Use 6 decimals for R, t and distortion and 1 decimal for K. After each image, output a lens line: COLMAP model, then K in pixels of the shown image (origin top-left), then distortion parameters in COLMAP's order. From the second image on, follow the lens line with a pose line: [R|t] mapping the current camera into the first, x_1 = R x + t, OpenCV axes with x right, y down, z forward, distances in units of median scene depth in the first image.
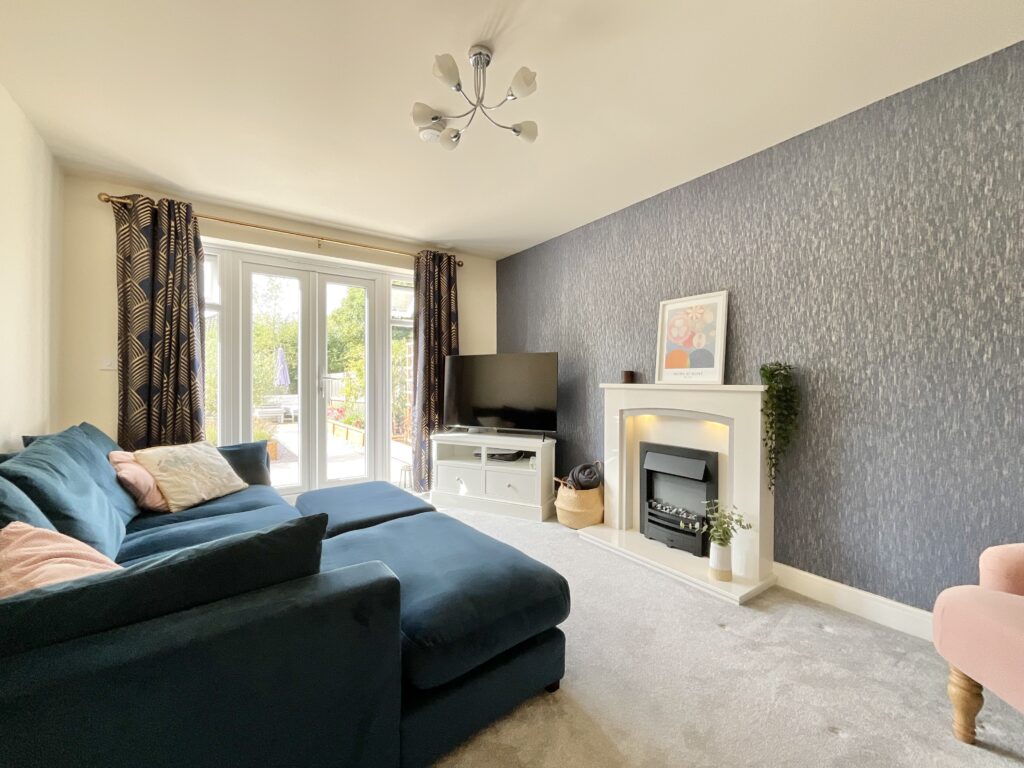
lens RADIAL K [[419.6, 0, 510.6], [0, 419.6, 384.0], [0, 0, 1]] dist [-0.003825, 0.000098]
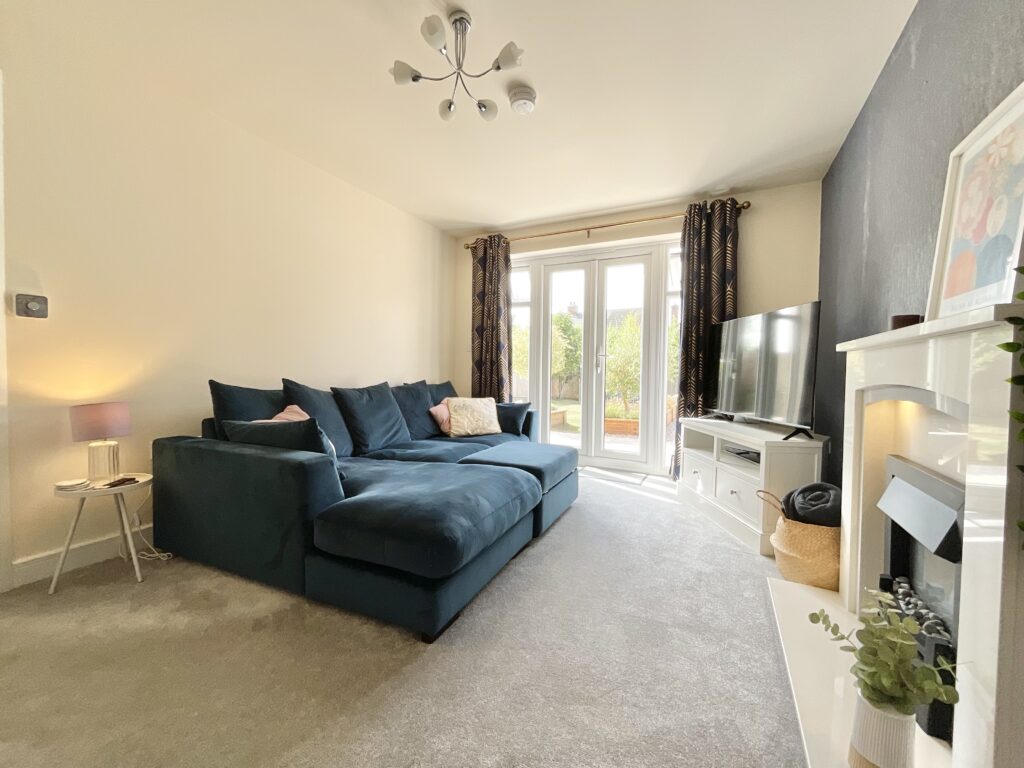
lens RADIAL K [[419.6, 0, 511.4], [0, 419.6, 383.5], [0, 0, 1]] dist [-0.003825, 0.000098]
pose [[0.455725, 0.028135, -0.889676, 0.476185], [-0.019673, 0.999575, 0.021533, 0.044309], [0.889903, 0.007690, 0.456084, 0.326559]]
